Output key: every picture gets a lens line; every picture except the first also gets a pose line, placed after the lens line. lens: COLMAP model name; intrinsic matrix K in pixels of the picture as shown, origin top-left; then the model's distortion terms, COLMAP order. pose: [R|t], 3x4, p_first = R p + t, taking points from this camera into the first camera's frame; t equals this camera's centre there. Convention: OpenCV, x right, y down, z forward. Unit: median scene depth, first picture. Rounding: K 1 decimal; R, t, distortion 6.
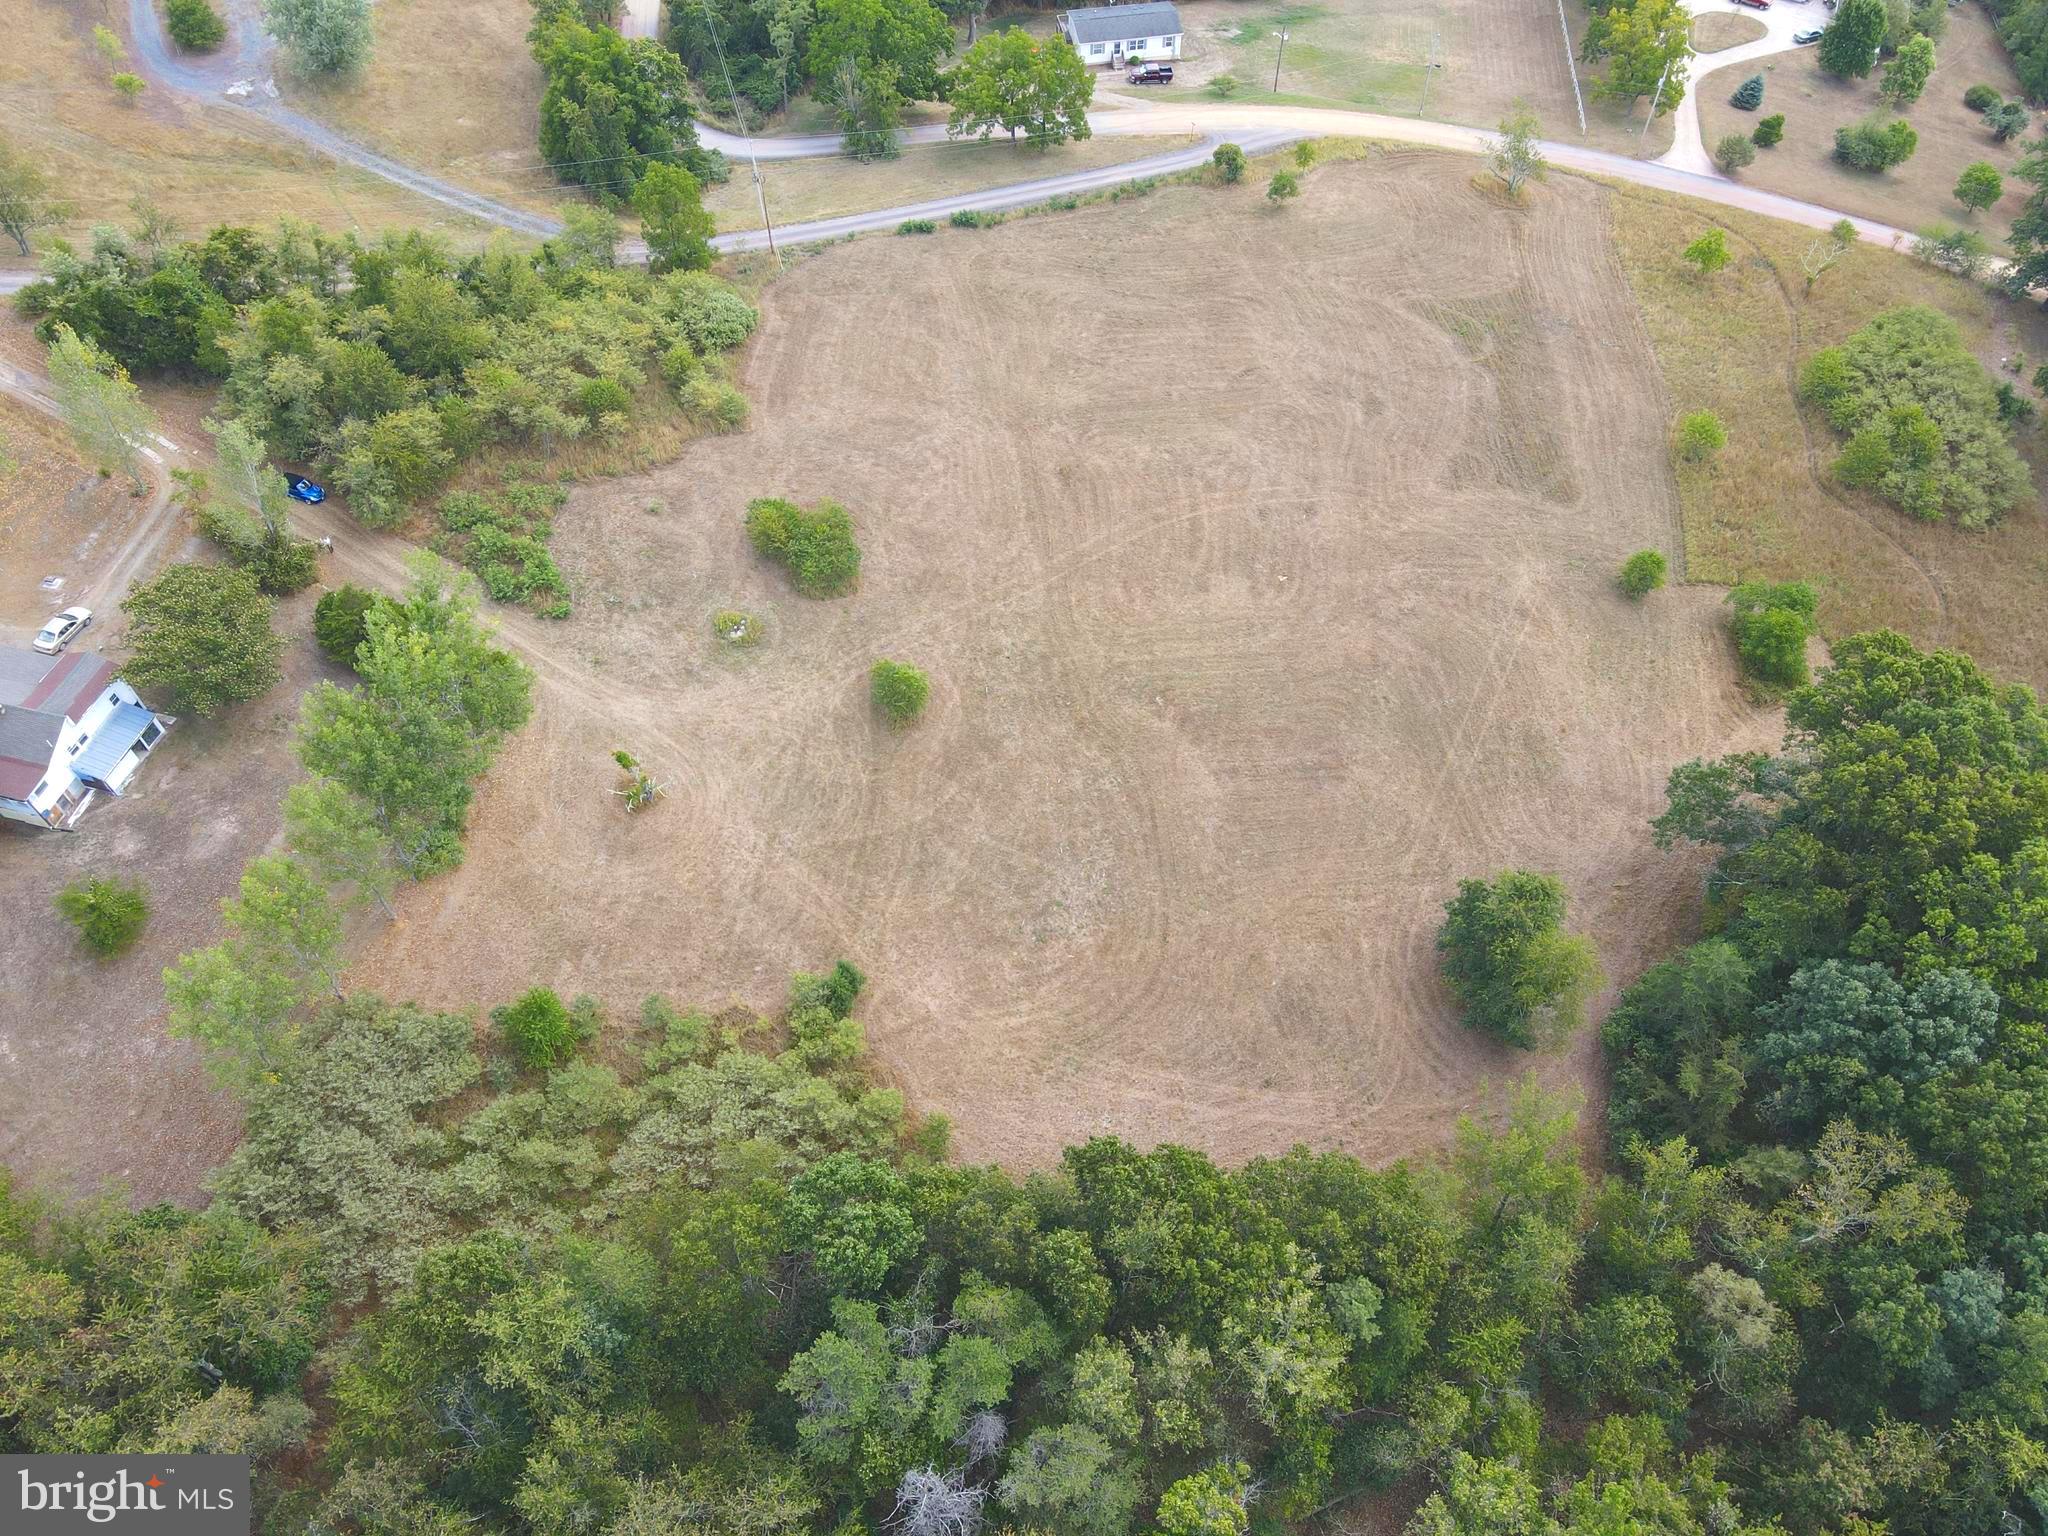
lens RADIAL K [[1489.9, 0, 1024.0], [0, 1489.9, 768.0], [0, 0, 1]] dist [-0.022109, 0.077942]
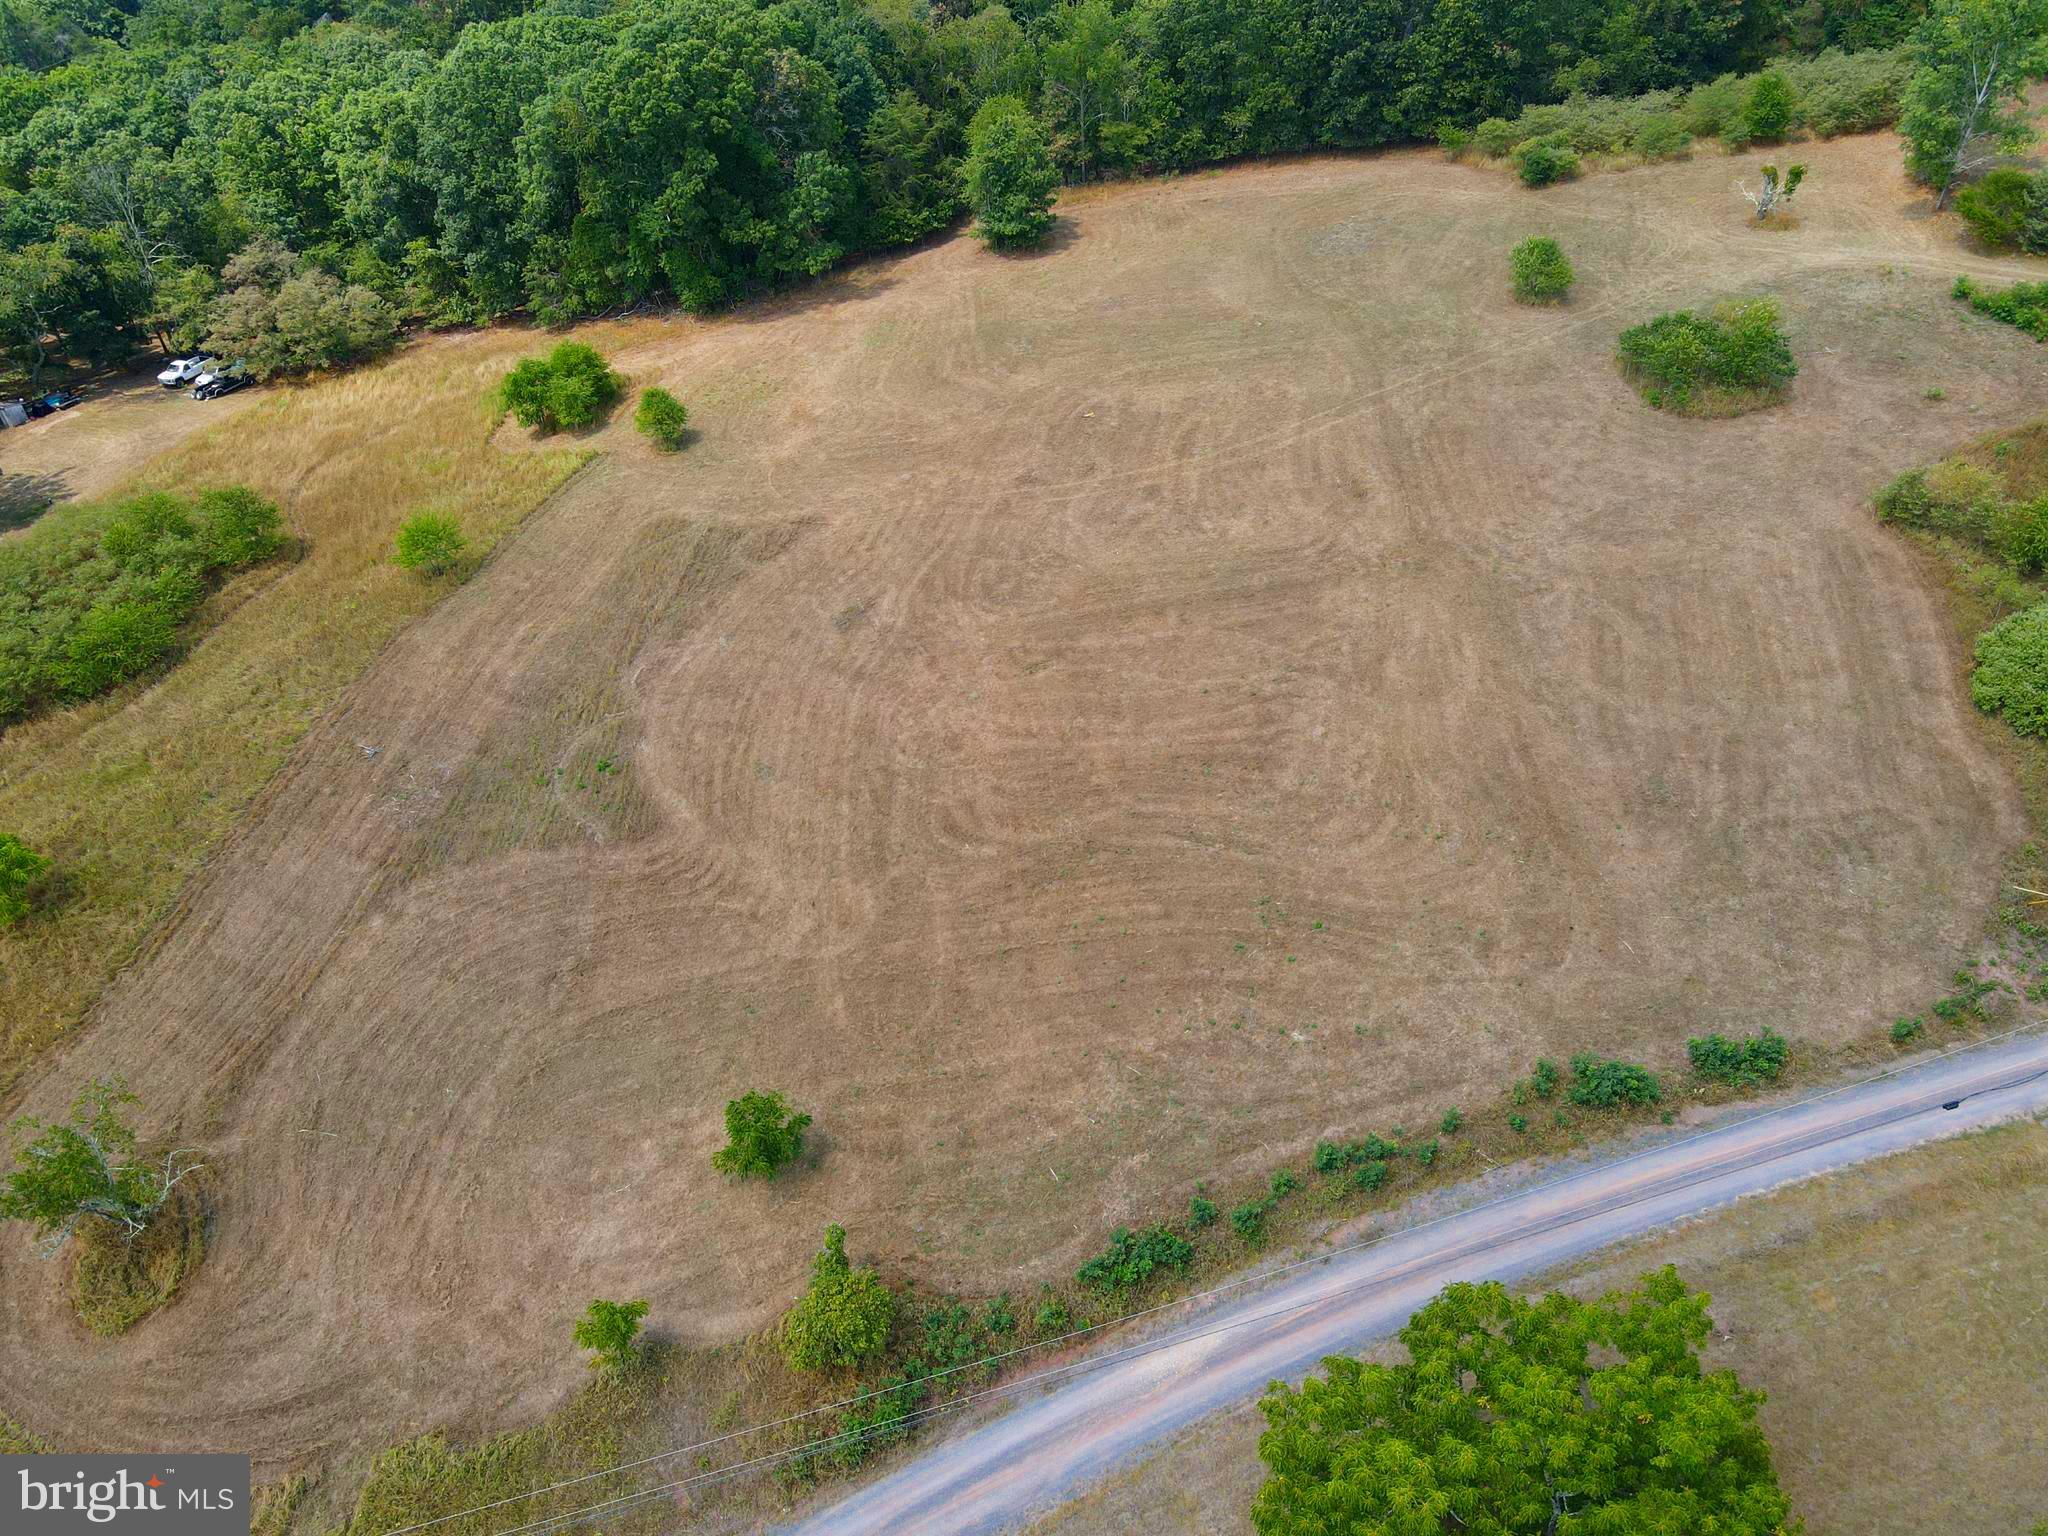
lens RADIAL K [[1500.0, 0, 1024.0], [0, 1500.0, 768.0], [0, 0, 1]] dist [-0.005123, 0.034879]
pose [[-0.988446, -0.071082, 0.133873, 0.076905], [0.137566, -0.049860, 0.989237, -0.895741], [-0.063642, 0.996224, 0.059062, 1.057390]]
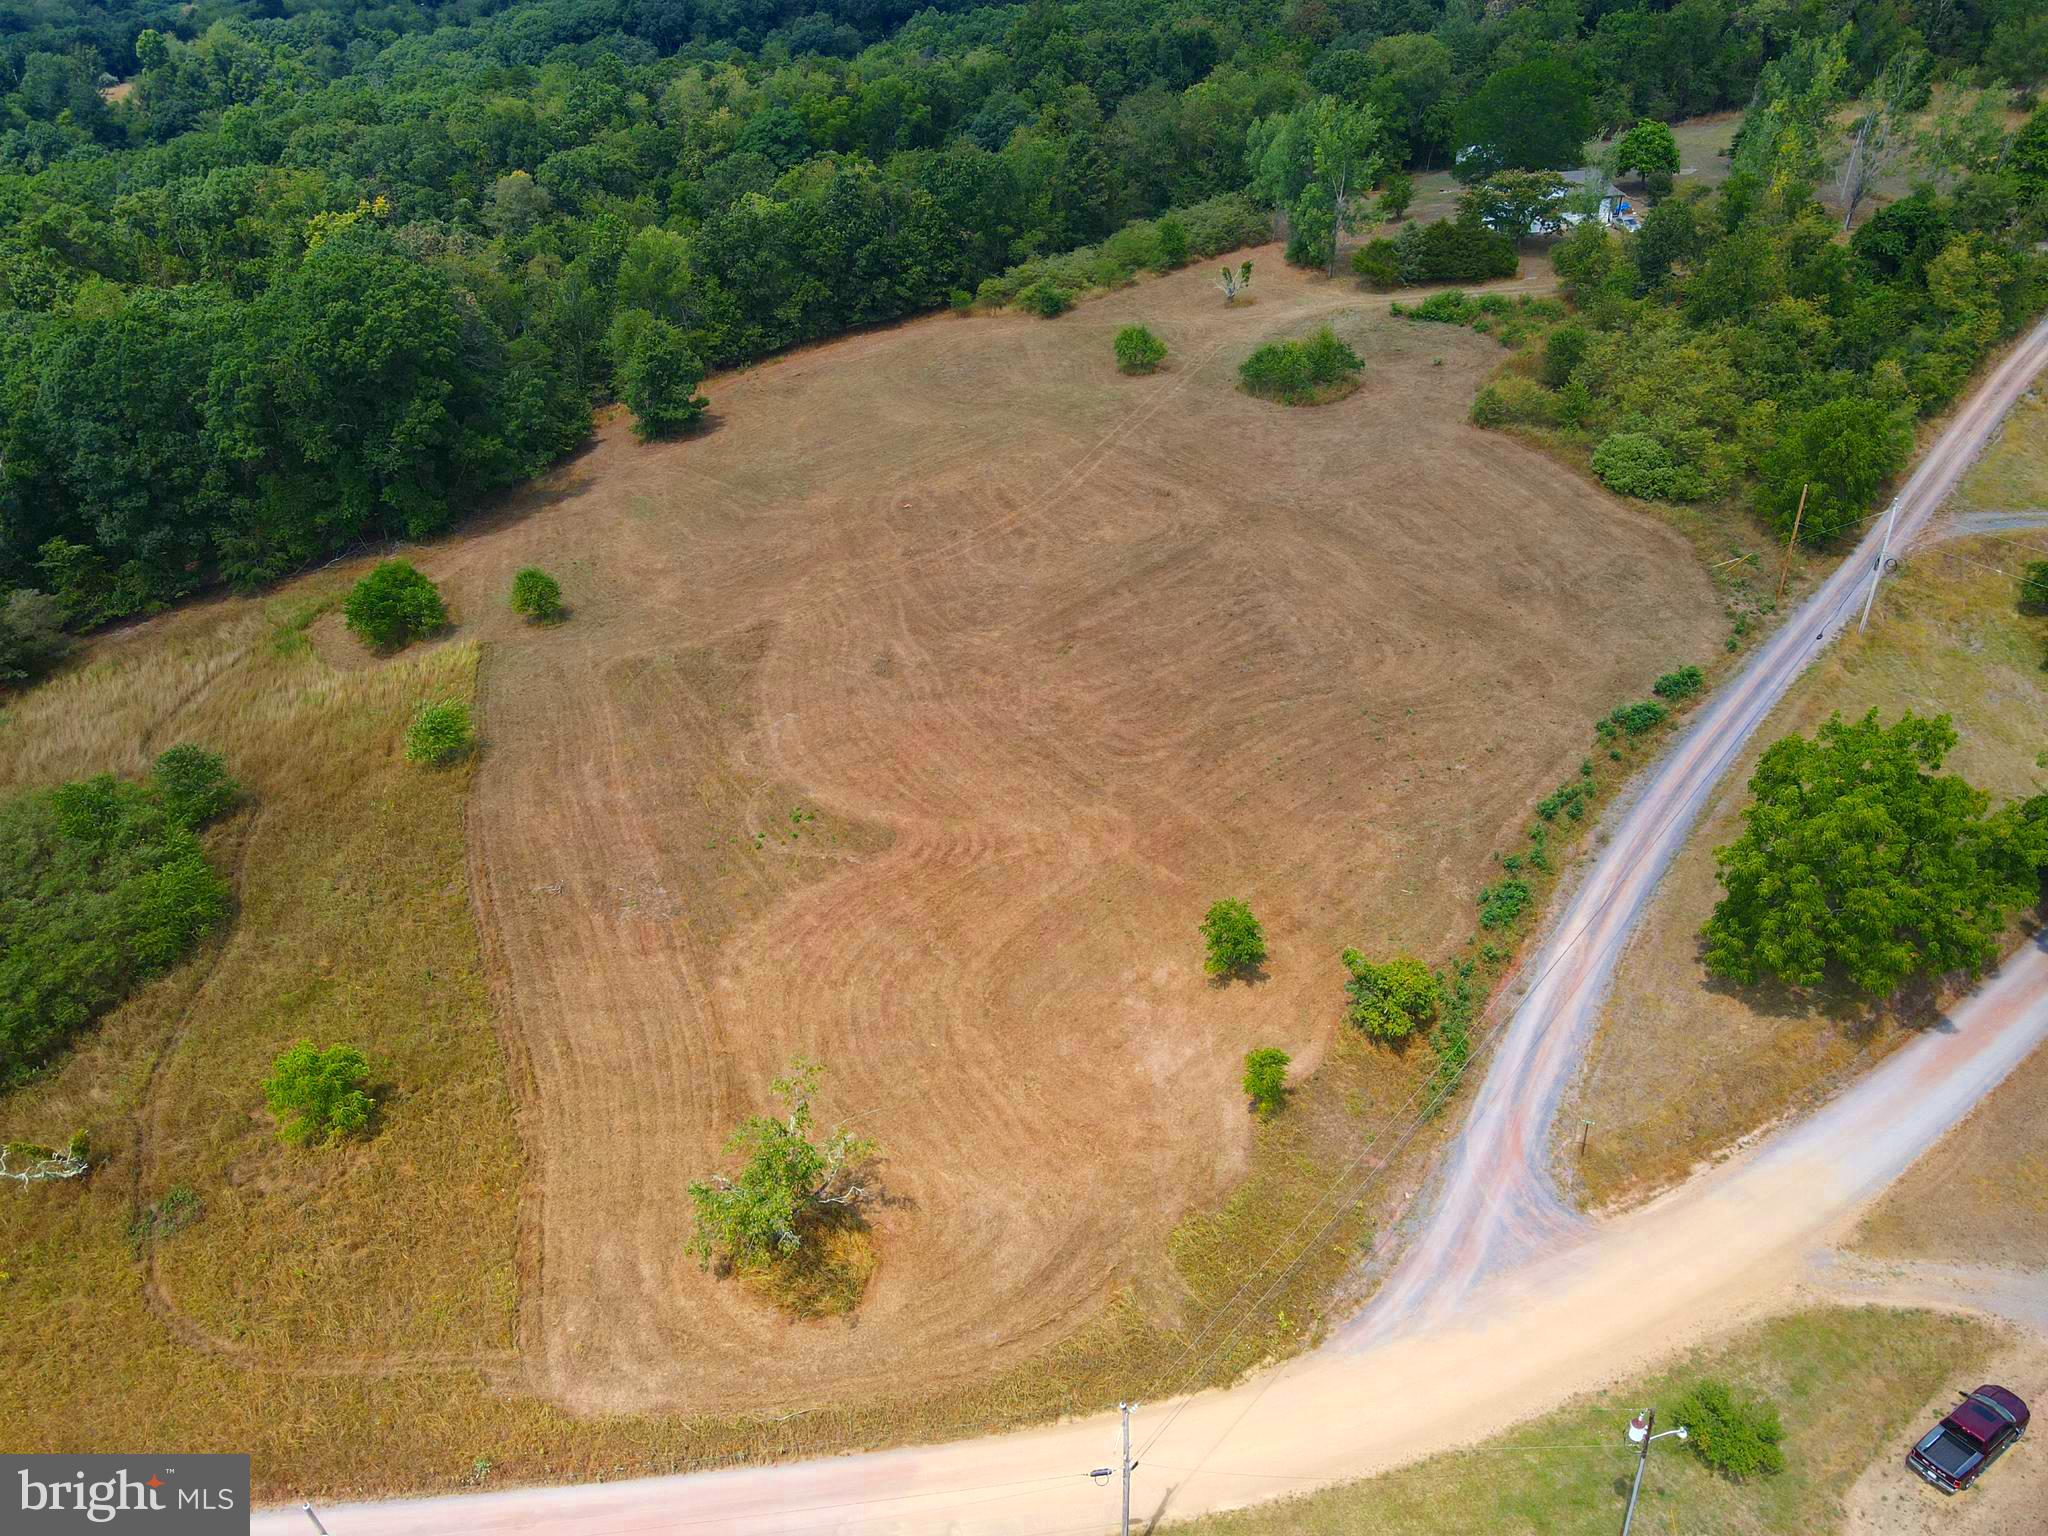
lens RADIAL K [[1489.9, 0, 1024.0], [0, 1489.9, 768.0], [0, 0, 1]] dist [-0.022109, 0.077942]
pose [[-0.900666, 0.246087, -0.358108, 0.464326], [-0.328173, 0.154907, 0.931829, -0.972788], [0.284785, 0.956789, -0.058760, 1.149154]]
